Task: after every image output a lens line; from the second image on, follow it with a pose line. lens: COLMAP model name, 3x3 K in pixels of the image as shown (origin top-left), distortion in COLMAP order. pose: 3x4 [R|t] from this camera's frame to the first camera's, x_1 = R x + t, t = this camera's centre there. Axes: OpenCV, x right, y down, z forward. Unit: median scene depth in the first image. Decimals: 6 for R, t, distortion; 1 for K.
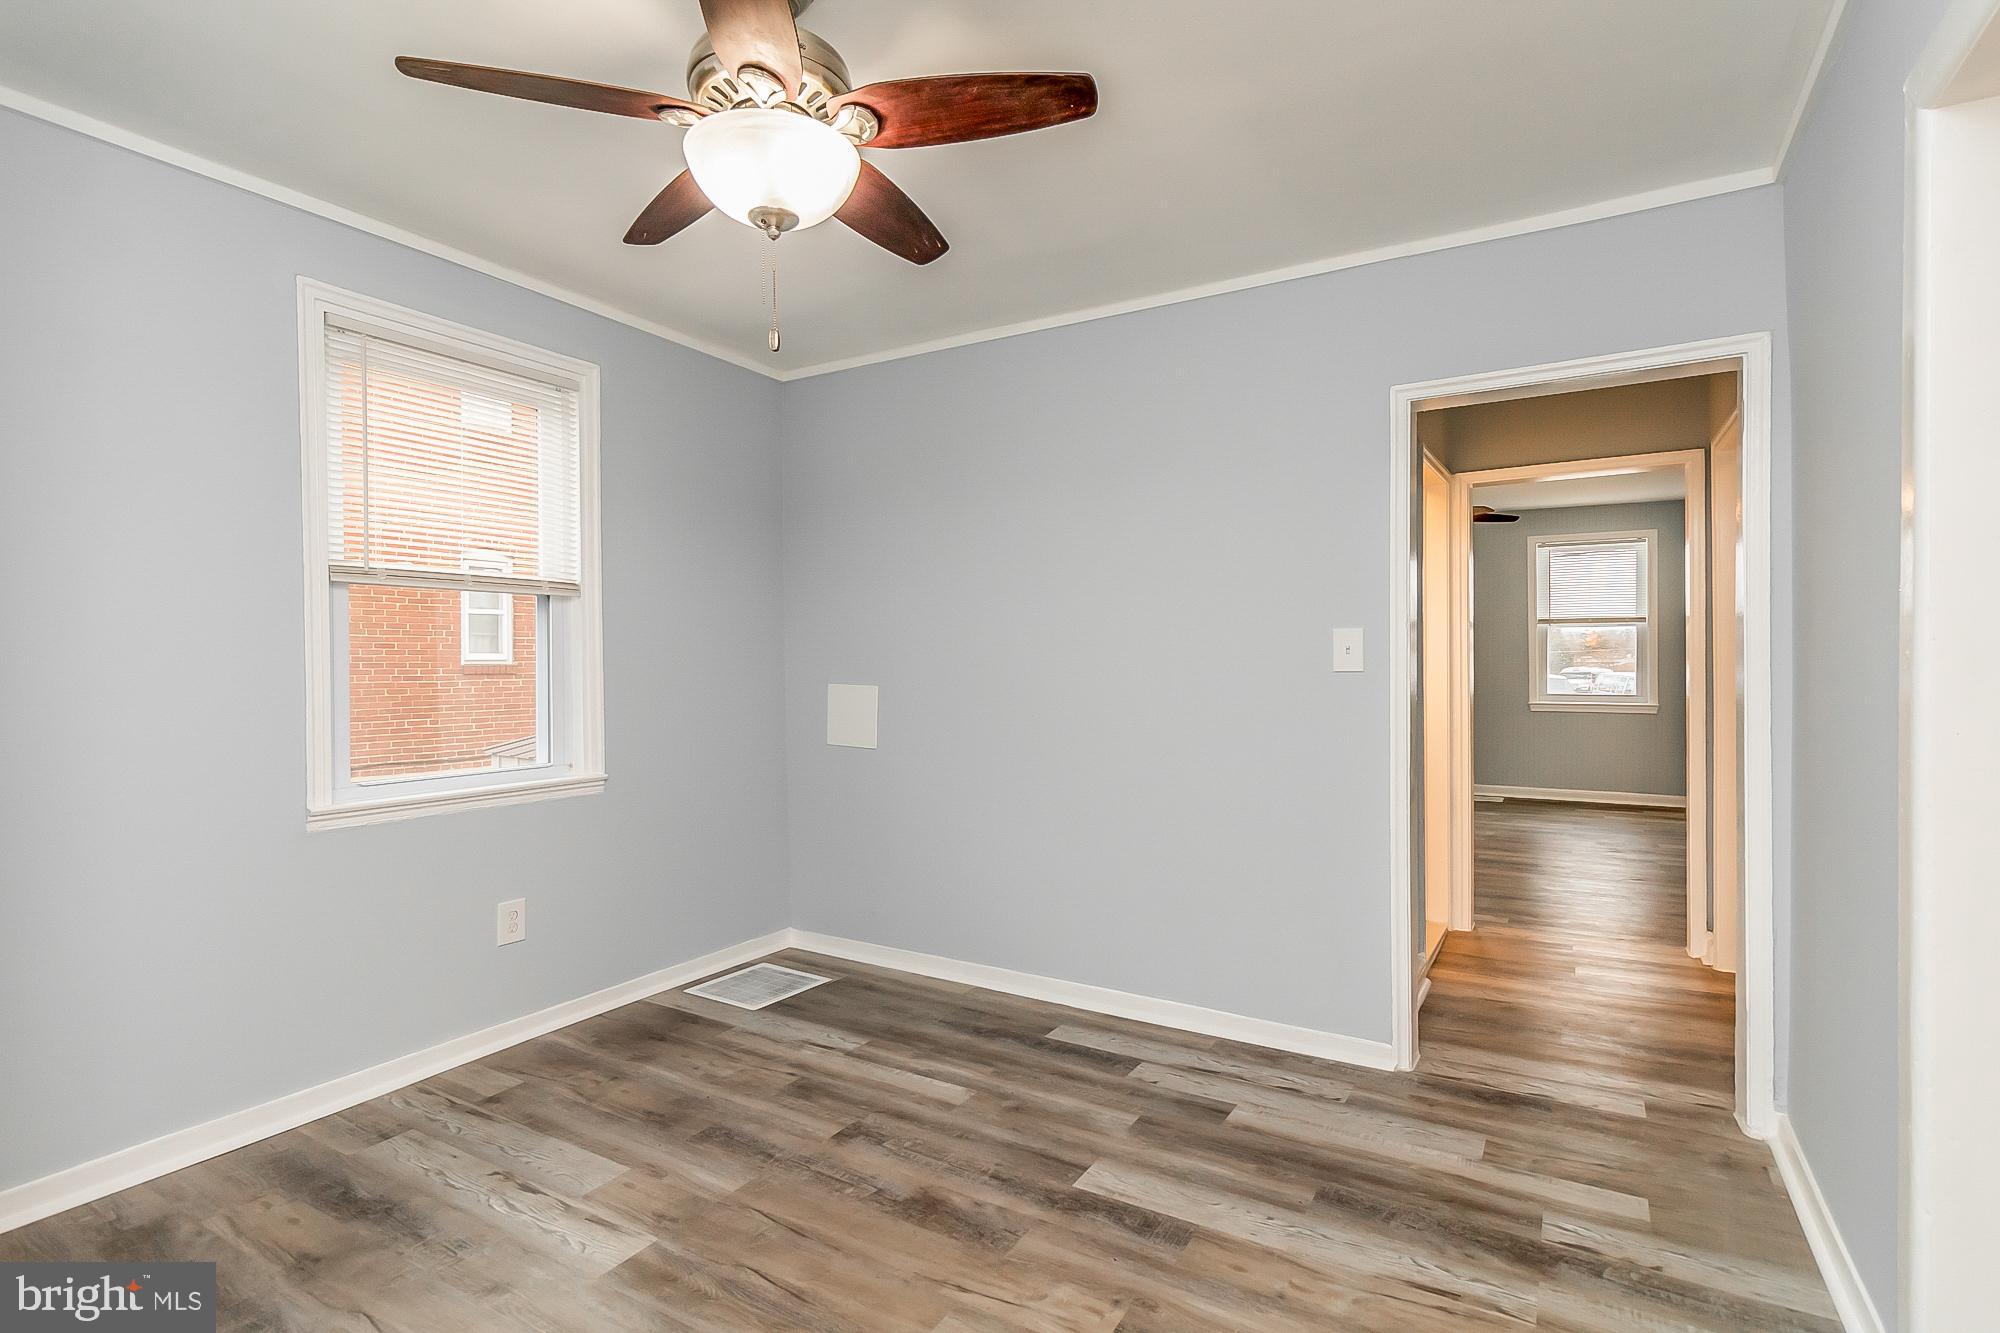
lens RADIAL K [[1046.1, 0, 1000.0], [0, 1046.1, 666.5], [0, 0, 1]] dist [0.003254, 0.000363]
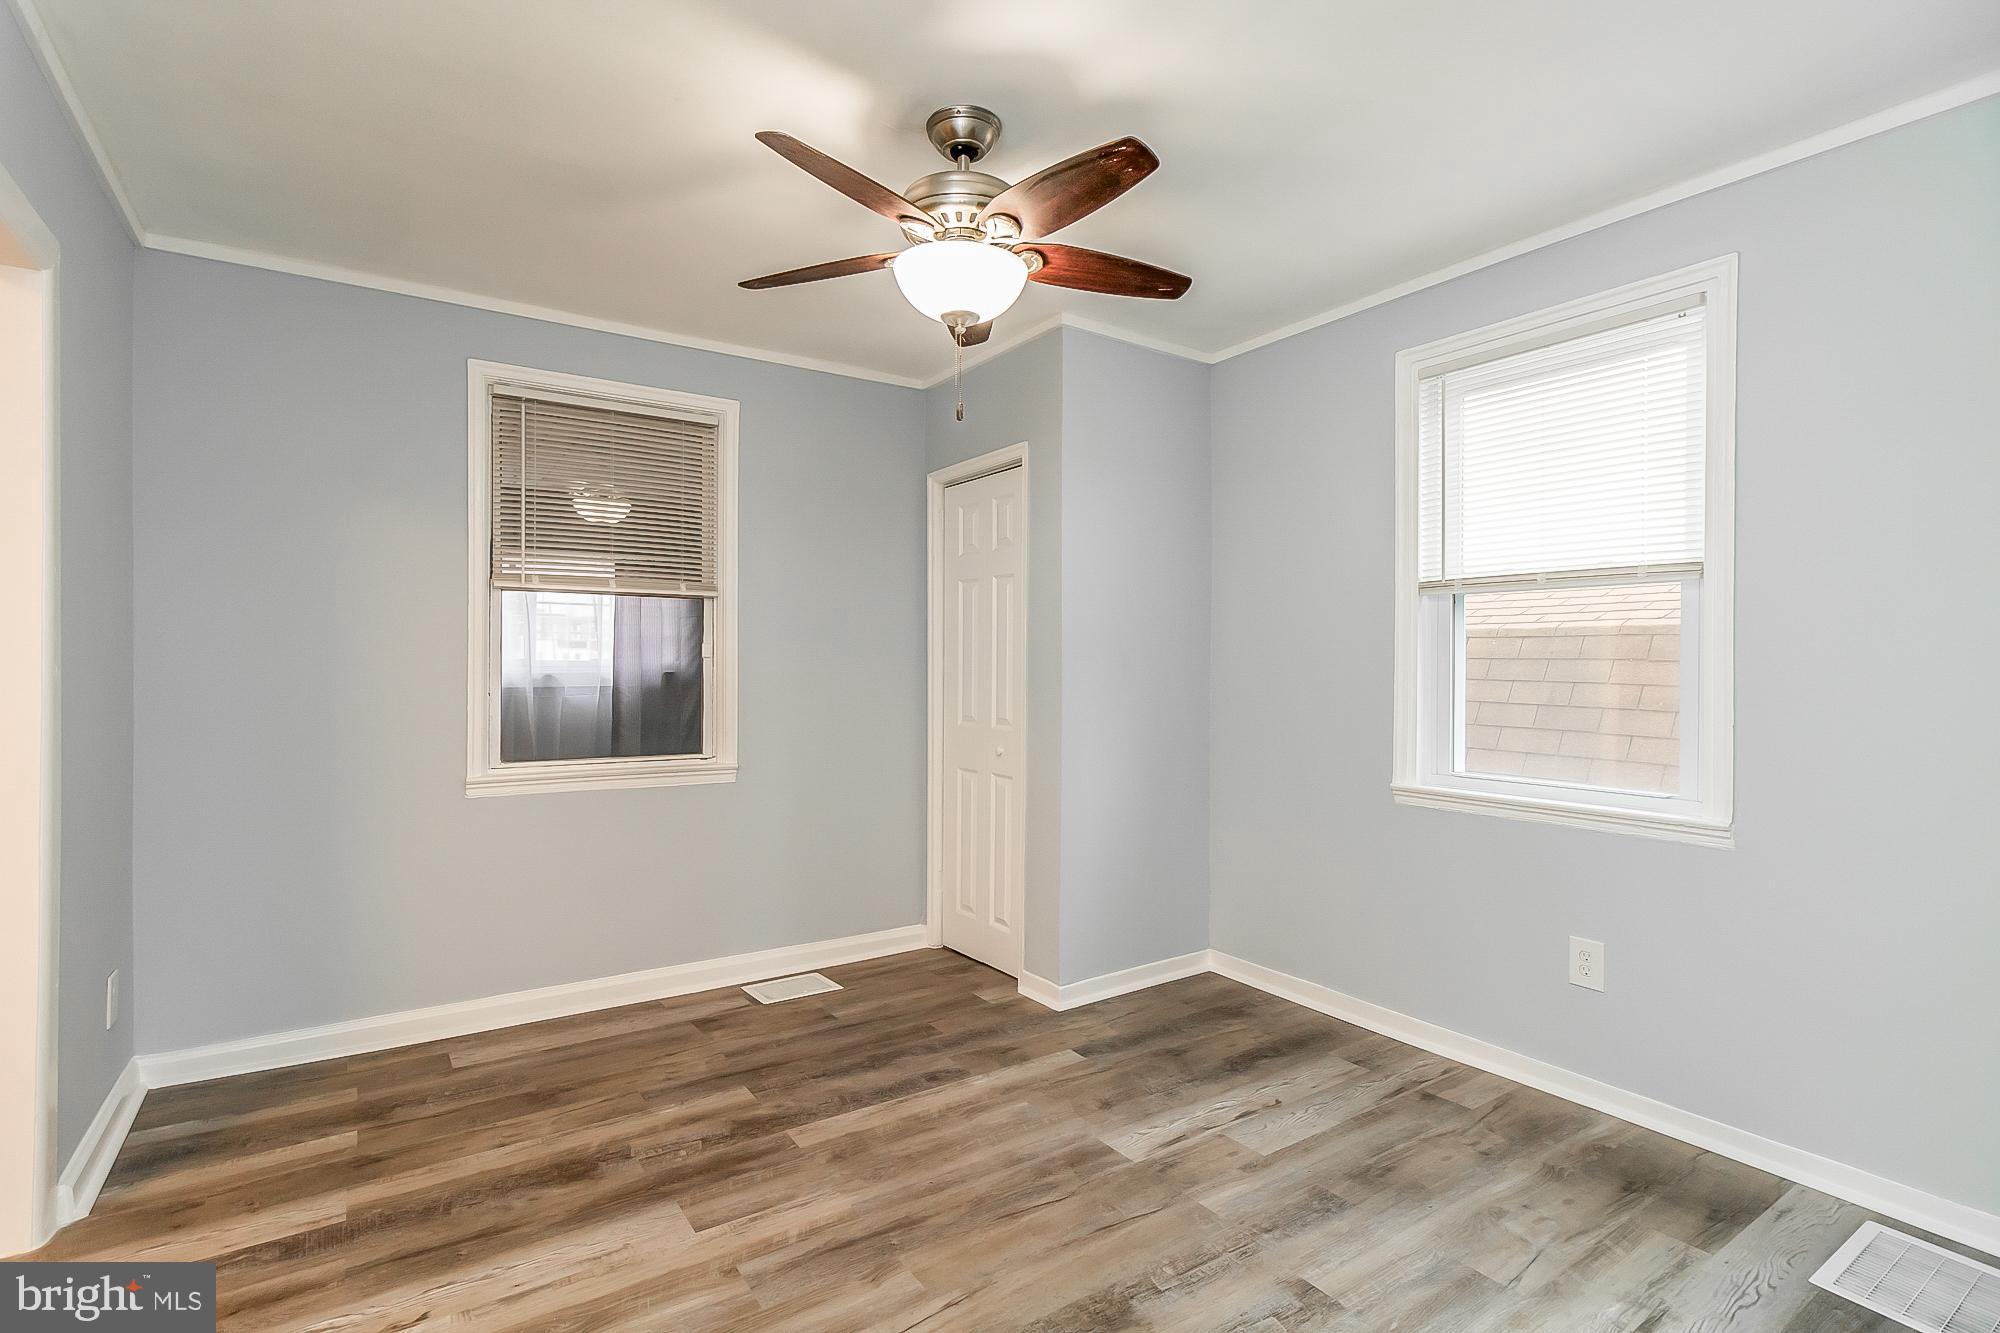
lens RADIAL K [[921.9, 0, 997.8], [0, 921.9, 659.0], [0, 0, 1]] dist [0.003935, 0.000687]
pose [[-0.436612, -0.003789, -0.899642, 0.541688], [-0.006979, 0.999975, -0.000825, -0.017353], [0.899623, 0.005919, -0.436628, 1.038162]]
